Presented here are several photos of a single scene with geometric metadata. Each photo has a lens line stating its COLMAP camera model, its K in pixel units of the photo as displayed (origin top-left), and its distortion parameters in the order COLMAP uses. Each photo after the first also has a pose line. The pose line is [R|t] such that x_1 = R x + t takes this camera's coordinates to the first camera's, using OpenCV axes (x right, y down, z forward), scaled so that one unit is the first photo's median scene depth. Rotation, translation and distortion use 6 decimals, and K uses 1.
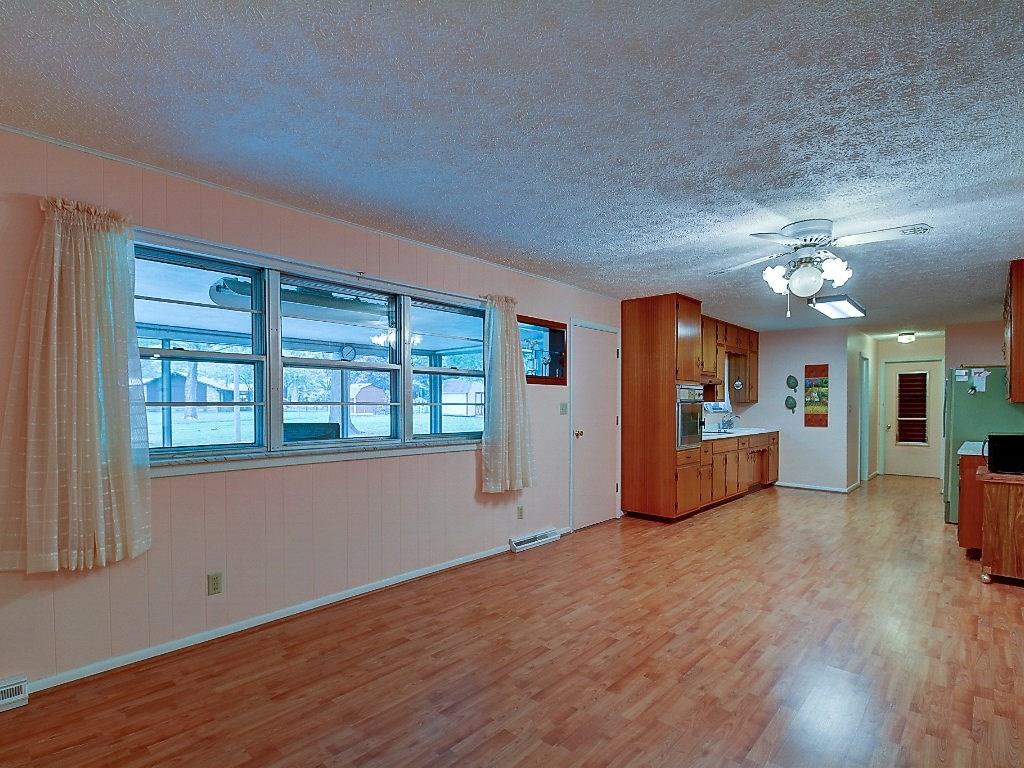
lens RADIAL K [[500.0, 0, 510.4], [0, 500.0, 412.8], [0, 0, 1]] dist [-0.003057, -0.000596]
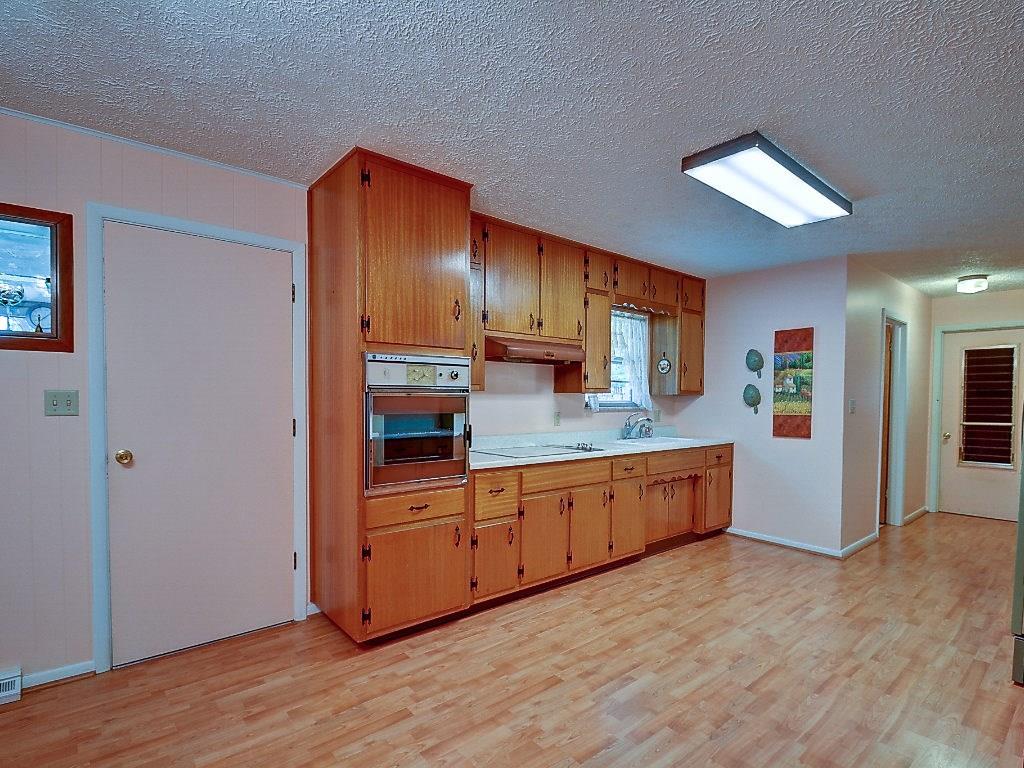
lens RADIAL K [[512.0, 0, 518.2], [0, 512.0, 409.7], [0, 0, 1]] dist [-0.000178, -0.001012]
pose [[0.994318, 0.008188, -0.106139, 0.357771], [-0.007810, 0.999962, 0.003975, -0.003902], [0.106168, -0.003123, 0.994343, 0.378736]]
